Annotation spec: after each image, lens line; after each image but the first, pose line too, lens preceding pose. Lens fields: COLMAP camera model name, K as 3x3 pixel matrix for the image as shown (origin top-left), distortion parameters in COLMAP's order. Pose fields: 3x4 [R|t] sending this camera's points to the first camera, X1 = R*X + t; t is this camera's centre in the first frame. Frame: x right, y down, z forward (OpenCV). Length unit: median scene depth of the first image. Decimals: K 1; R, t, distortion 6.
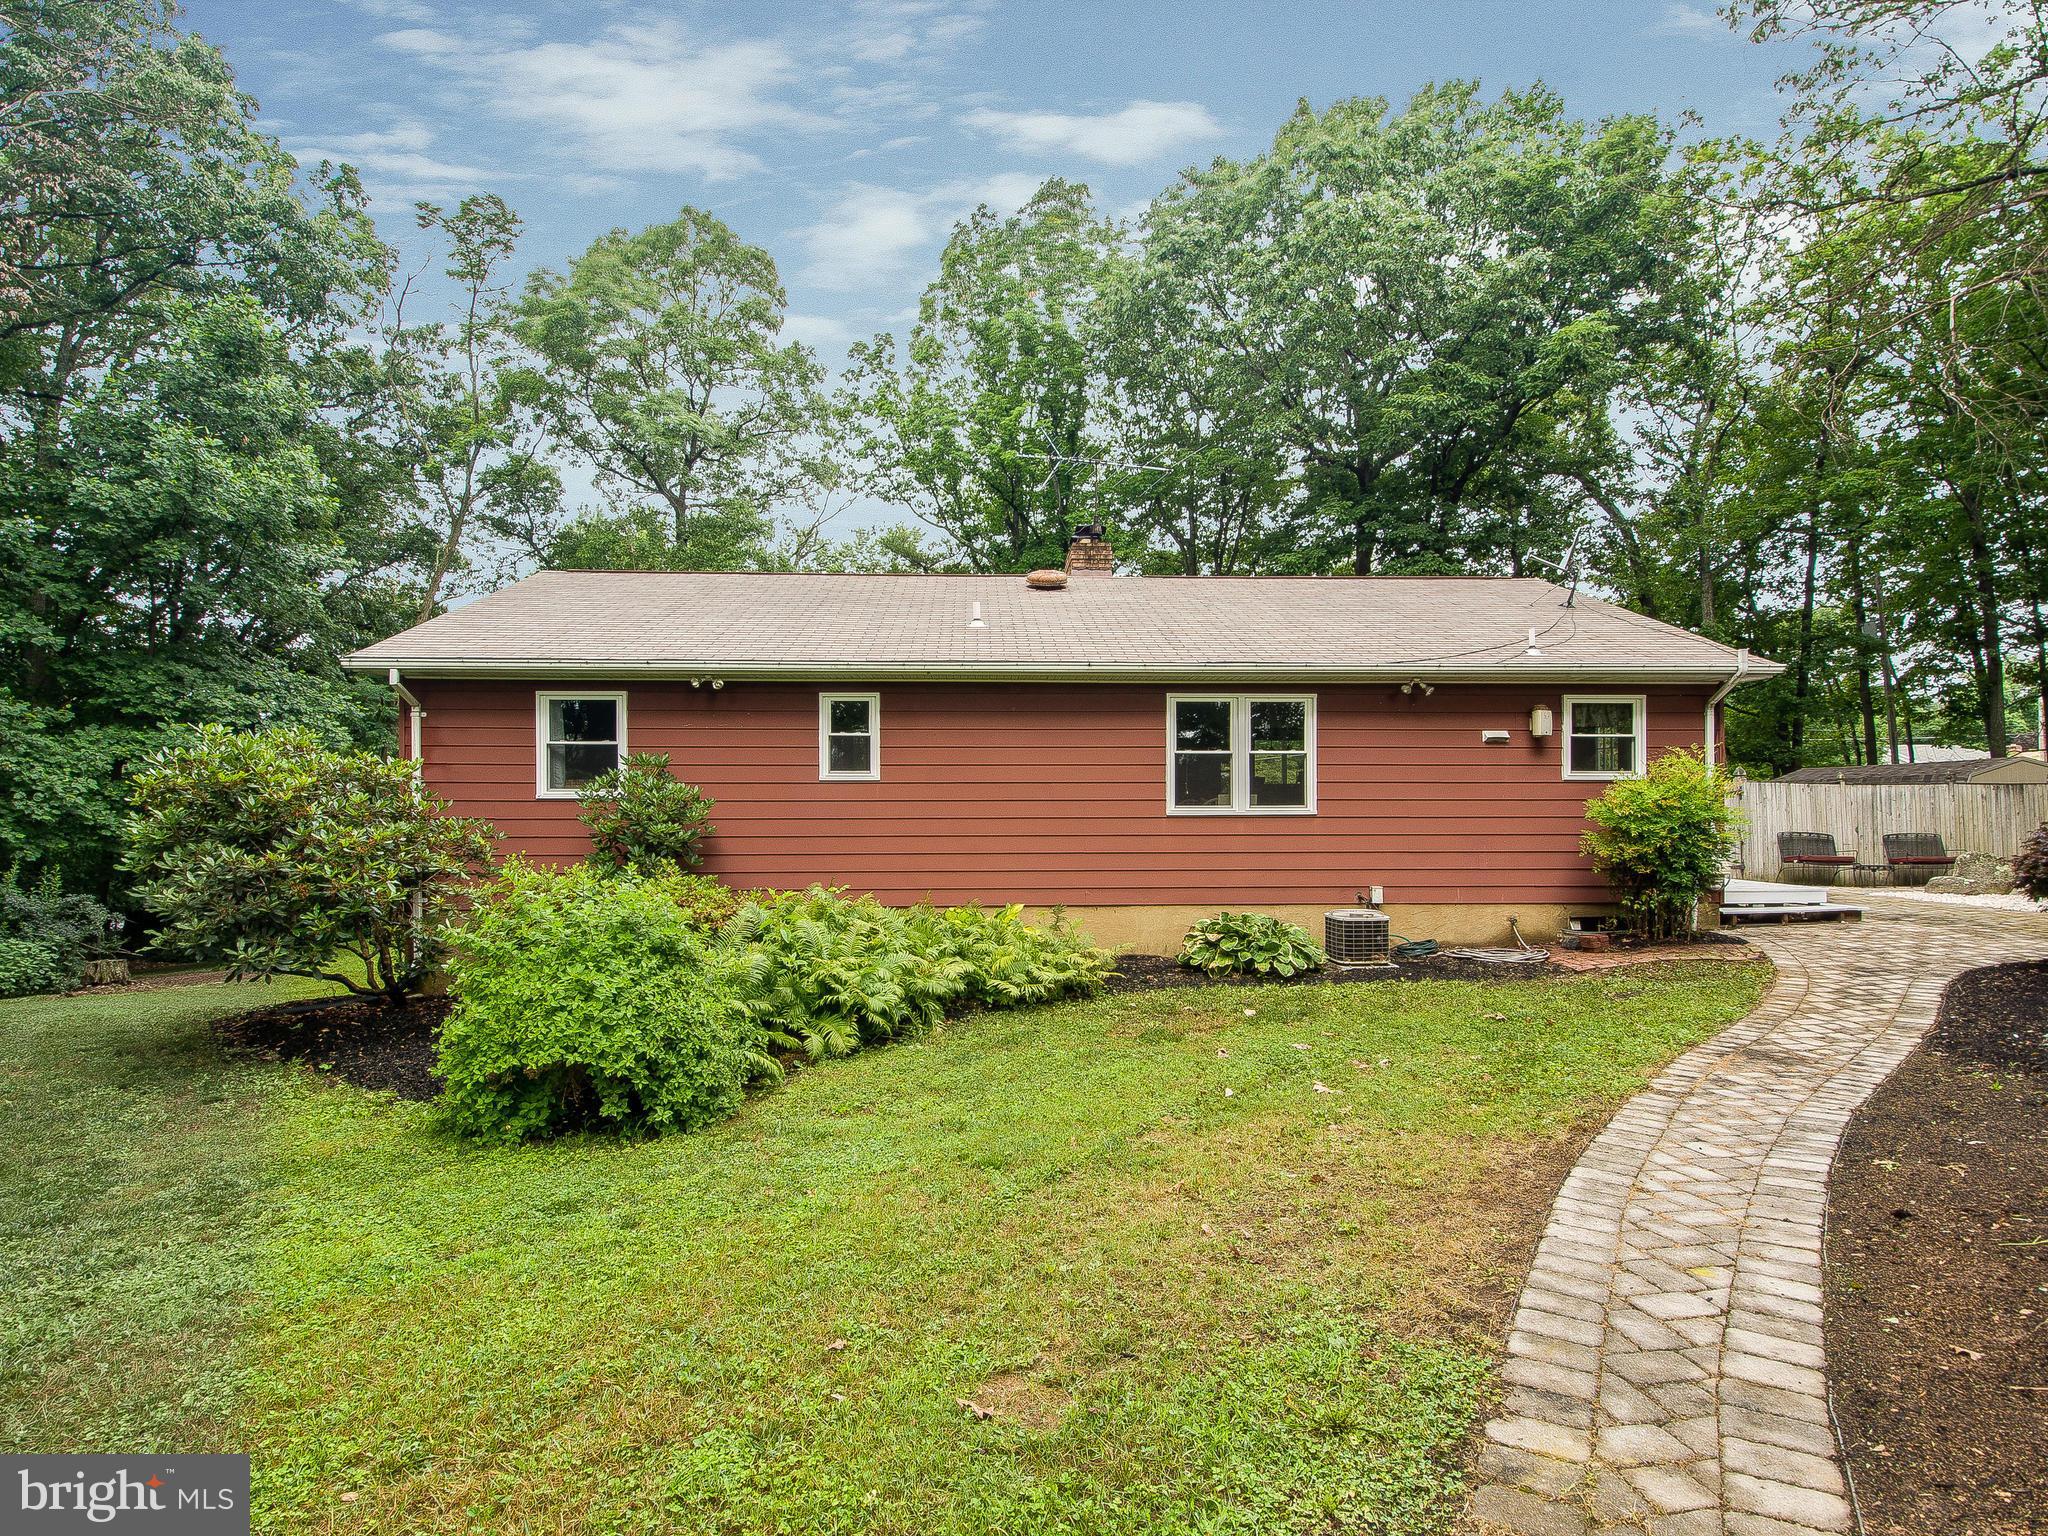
lens RADIAL K [[1009.8, 0, 1017.1], [0, 1009.8, 761.5], [0, 0, 1]] dist [0.023955, -0.025754]
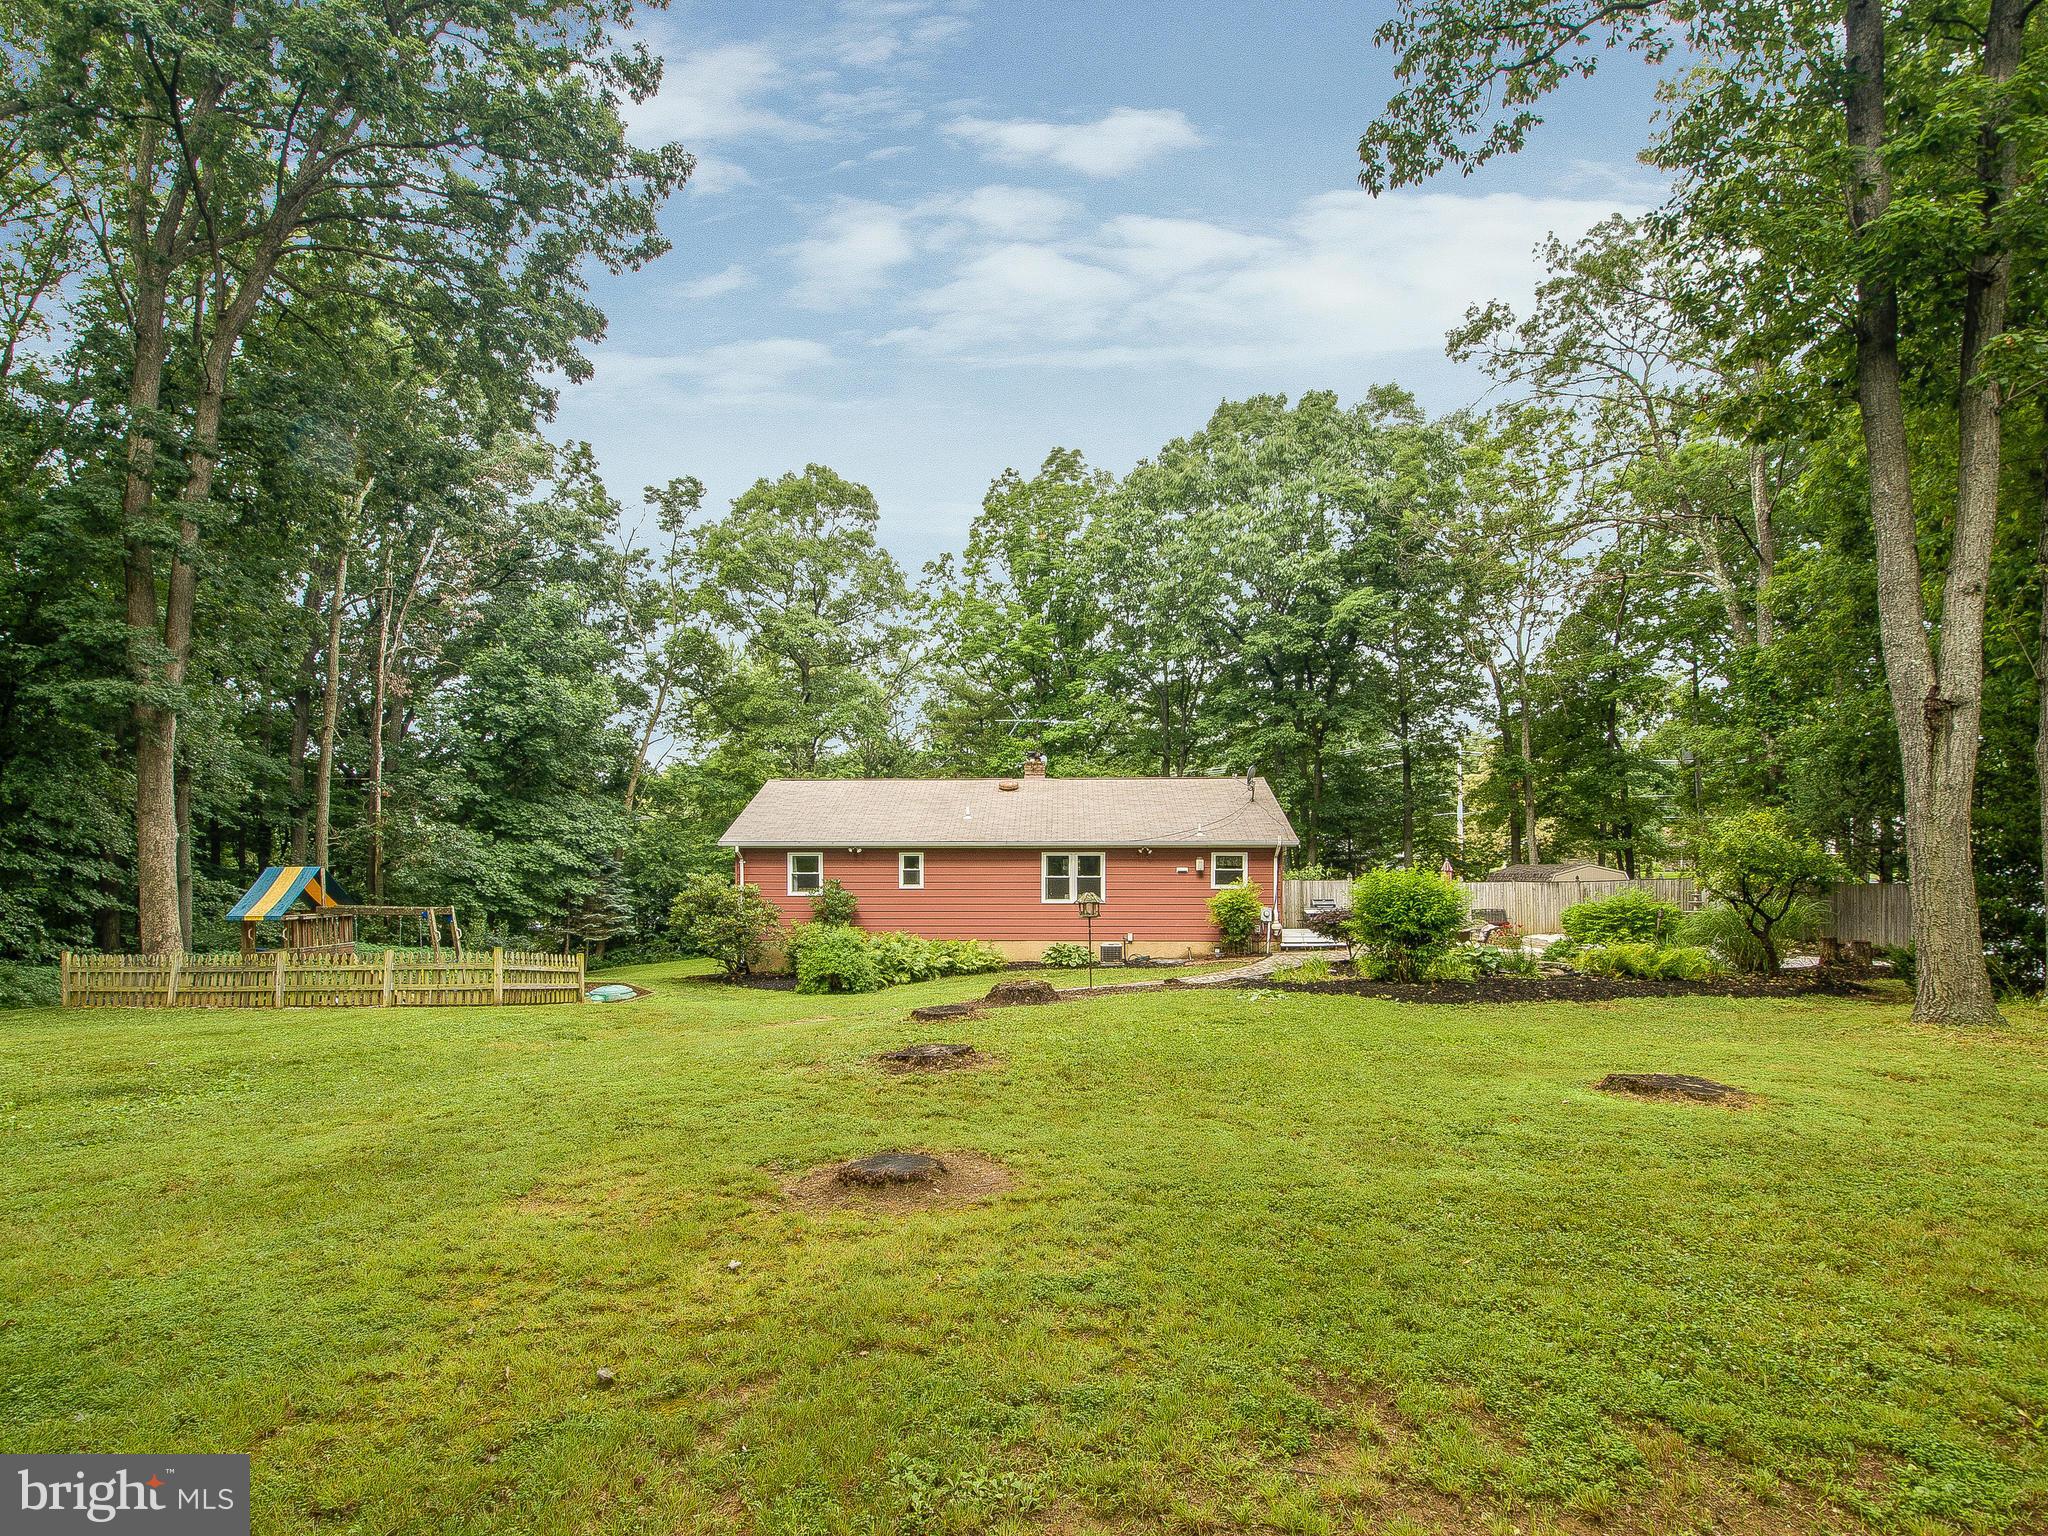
lens RADIAL K [[994.1, 0, 1005.7], [0, 994.1, 804.4], [0, 0, 1]] dist [0.025240, -0.025773]
pose [[0.995663, -0.004584, -0.092917, 0.282929], [0.003174, 0.999878, -0.015319, -0.145300], [0.092976, 0.014957, 0.995556, -1.362341]]
